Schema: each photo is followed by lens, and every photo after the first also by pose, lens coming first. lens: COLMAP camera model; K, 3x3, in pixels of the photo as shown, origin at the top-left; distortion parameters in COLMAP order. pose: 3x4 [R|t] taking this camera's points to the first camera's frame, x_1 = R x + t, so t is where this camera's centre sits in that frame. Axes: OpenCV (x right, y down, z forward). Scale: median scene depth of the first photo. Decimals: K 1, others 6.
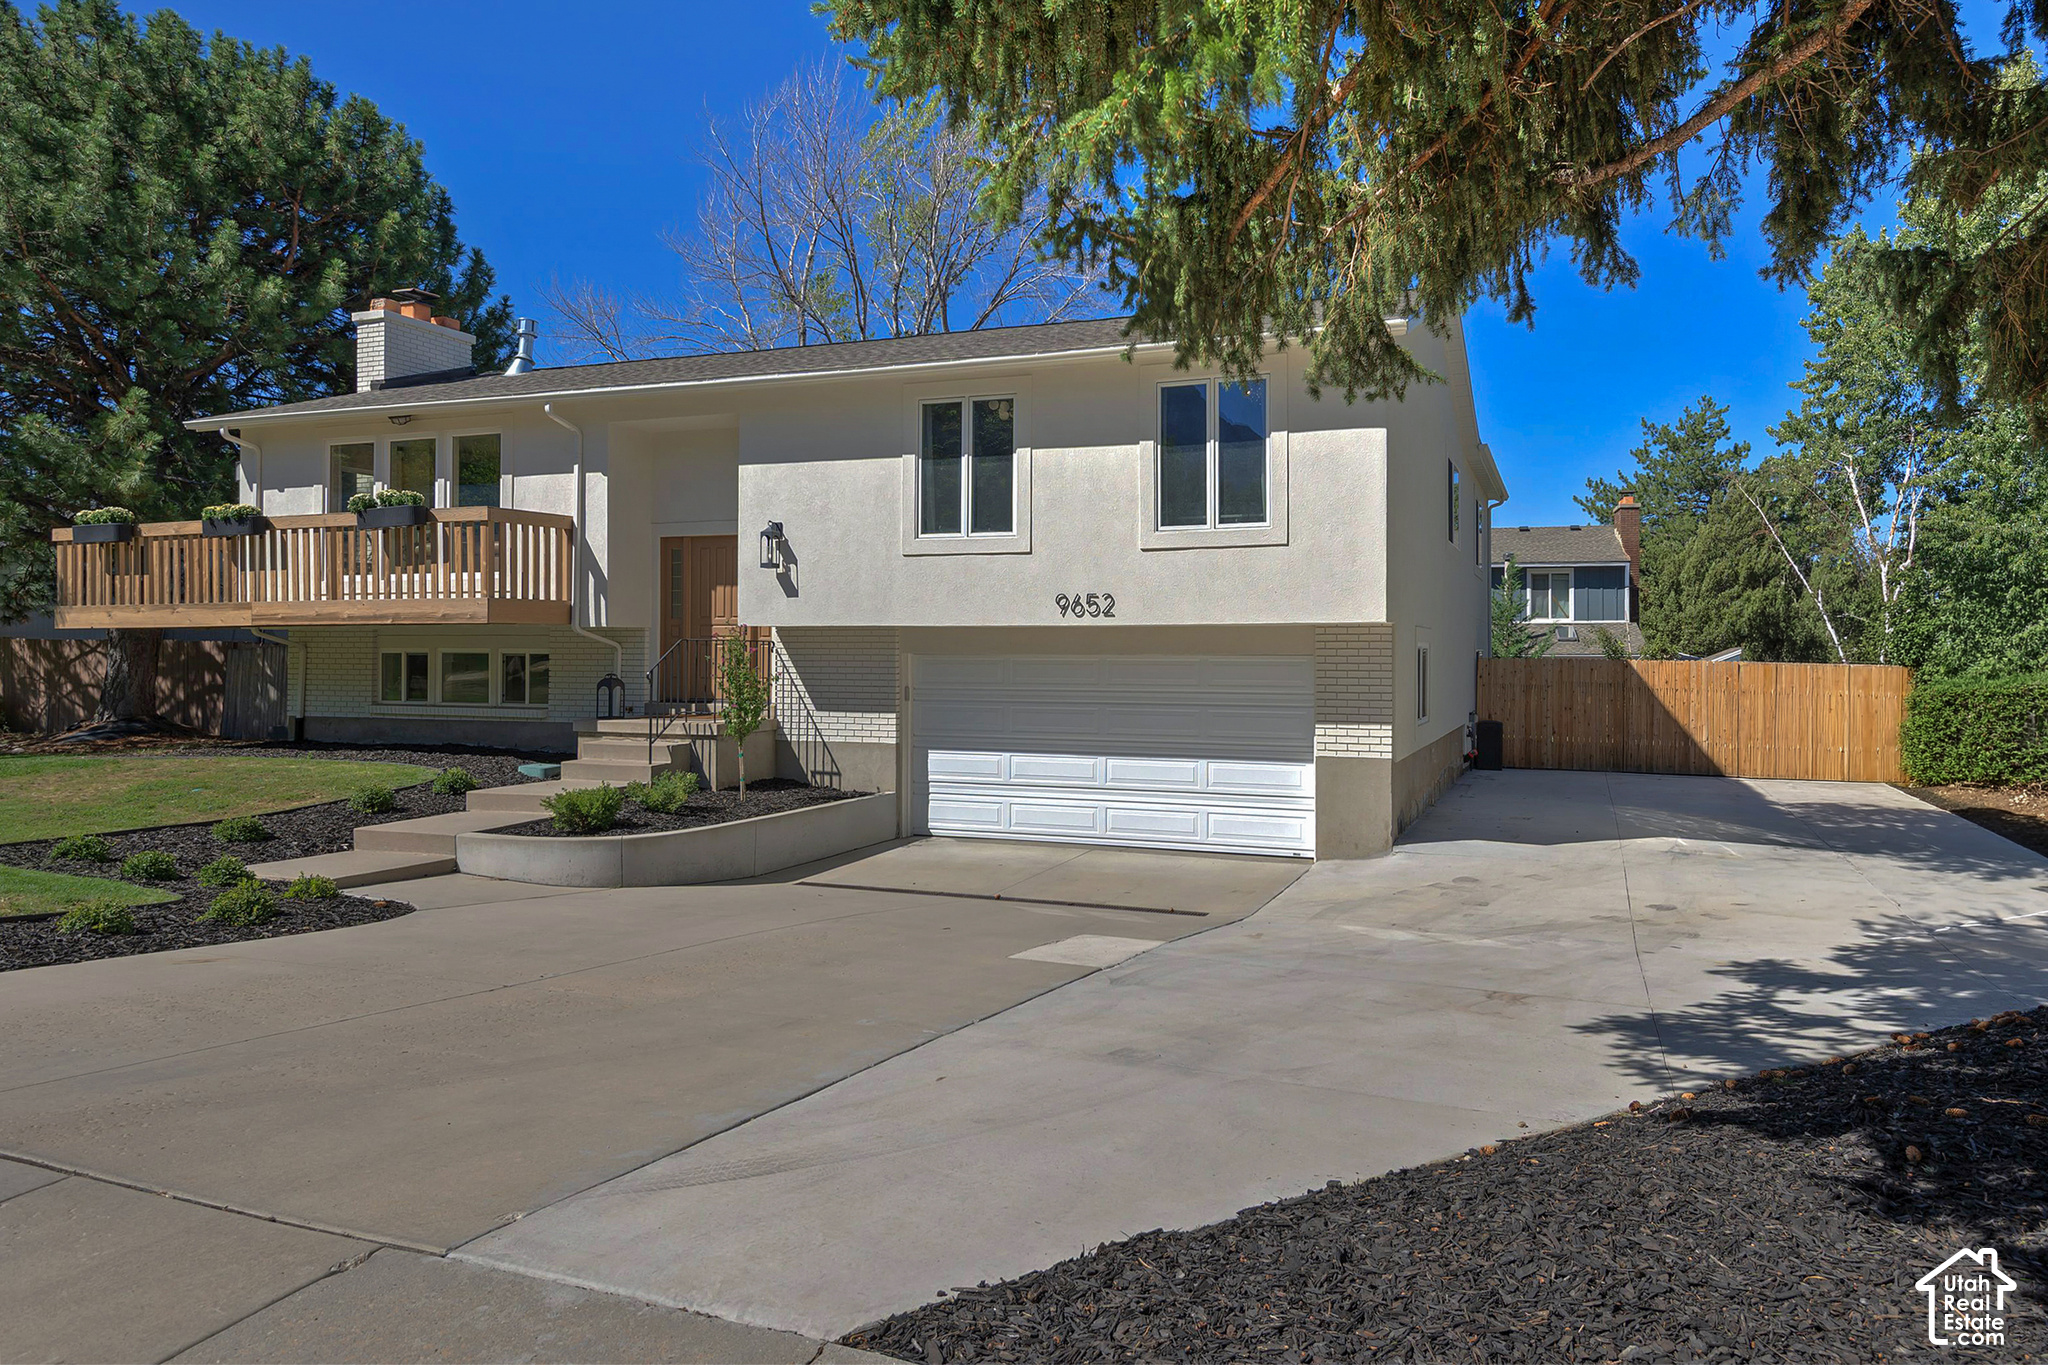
lens RADIAL K [[1120.0, 0, 1023.9], [0, 1120.0, 541.5], [0, 0, 1]] dist [0.001377, -0.000845]
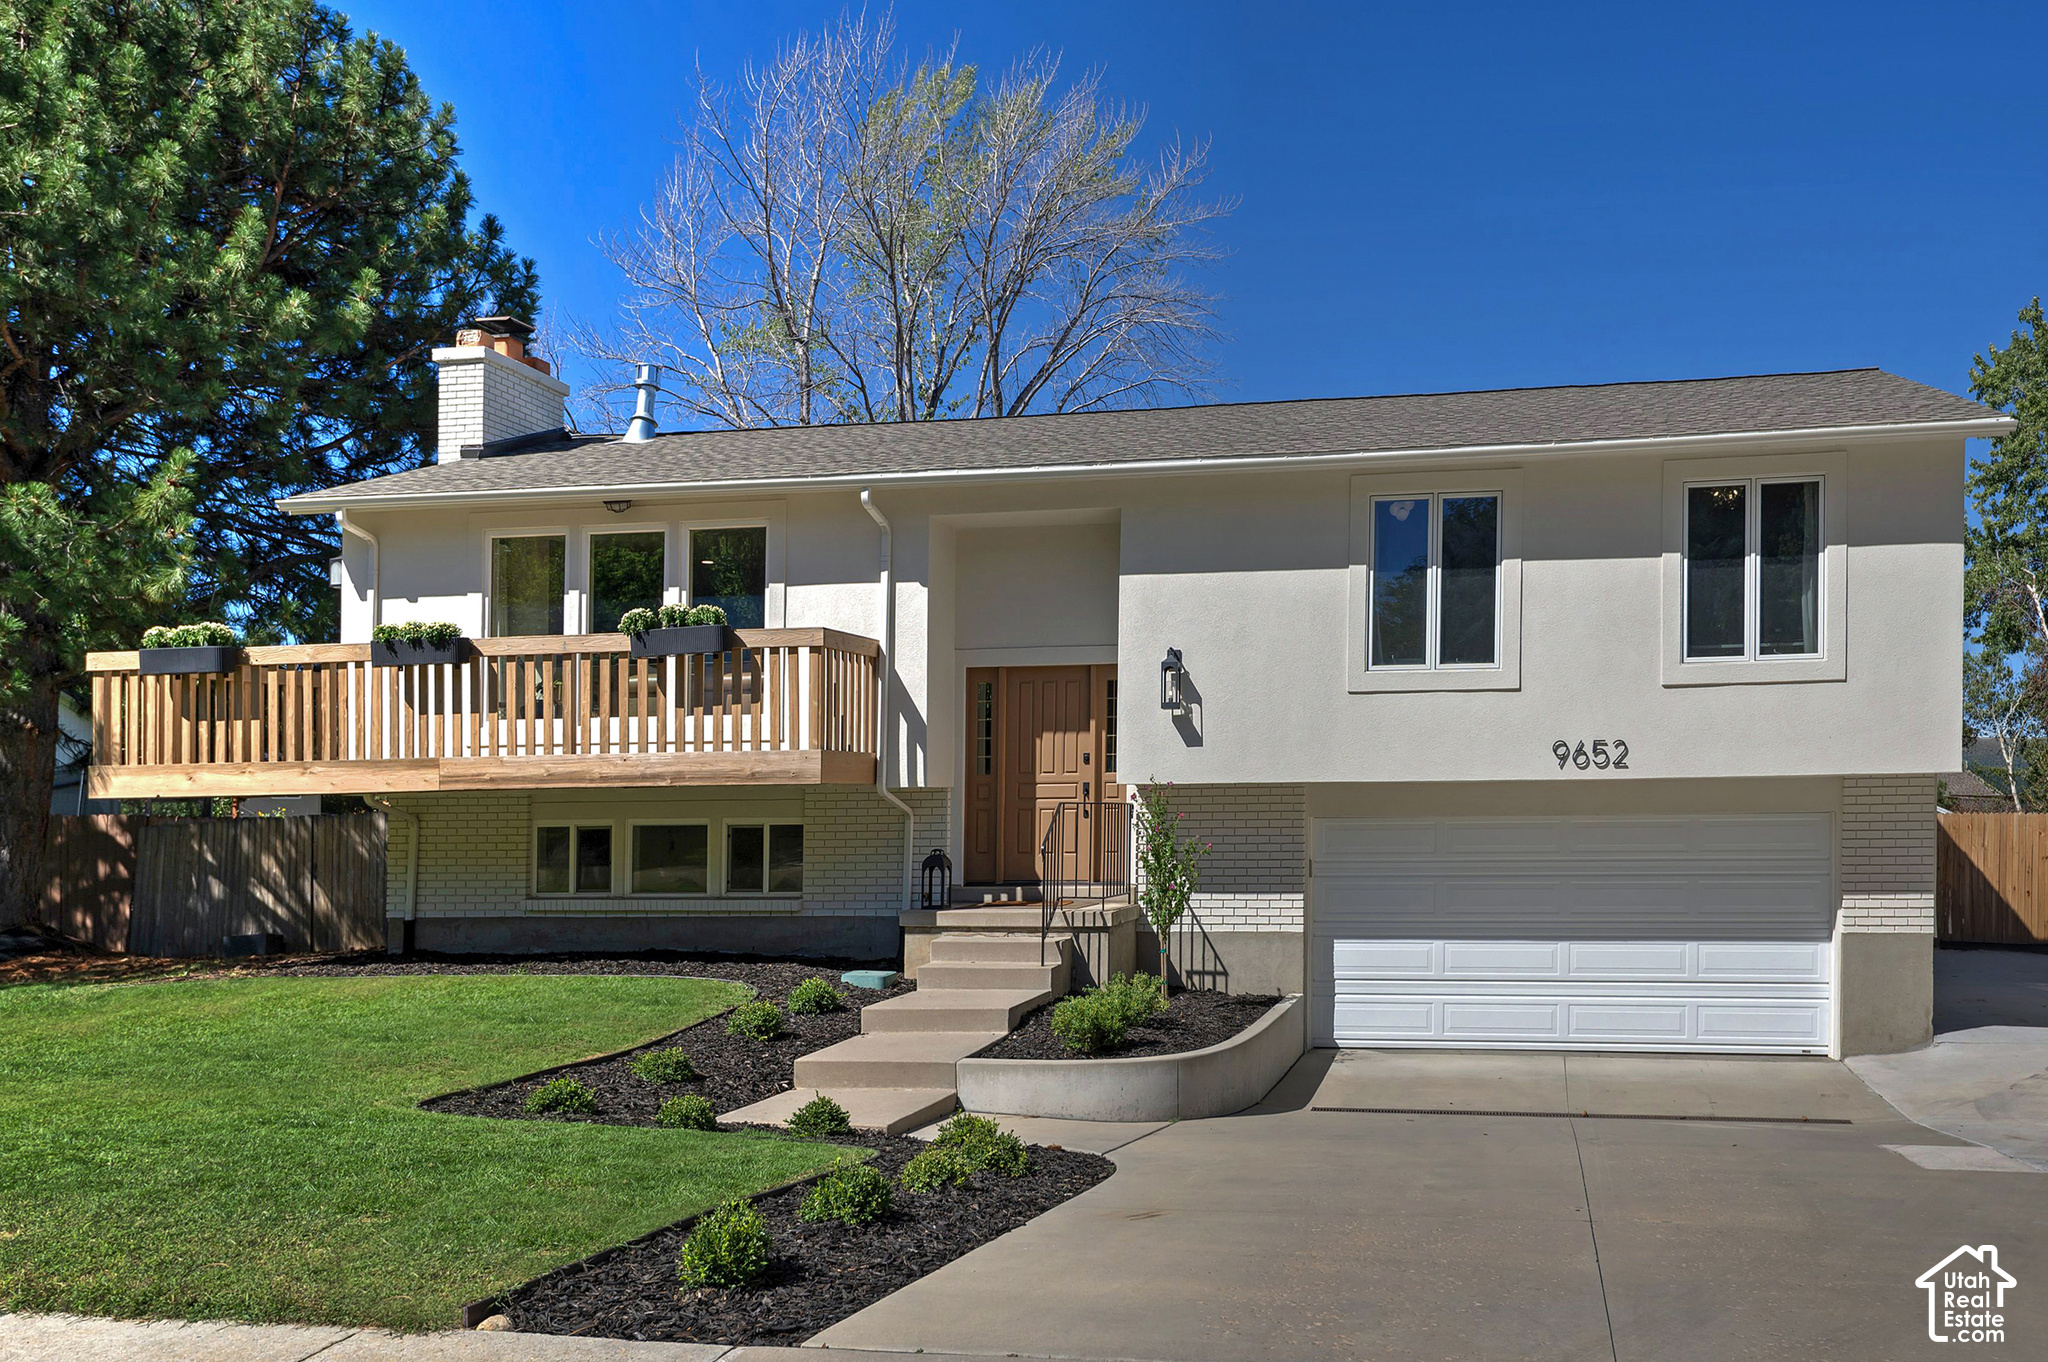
lens RADIAL K [[1521.7, 0, 1024.0], [0, 1521.7, 681.0], [0, 0, 1]] dist [0.007071, 0.000110]
pose [[0.985659, 0.001492, 0.168744, -0.483744], [-0.003020, 0.999957, 0.008801, -0.004385], [-0.168724, -0.009184, 0.985621, -0.017386]]
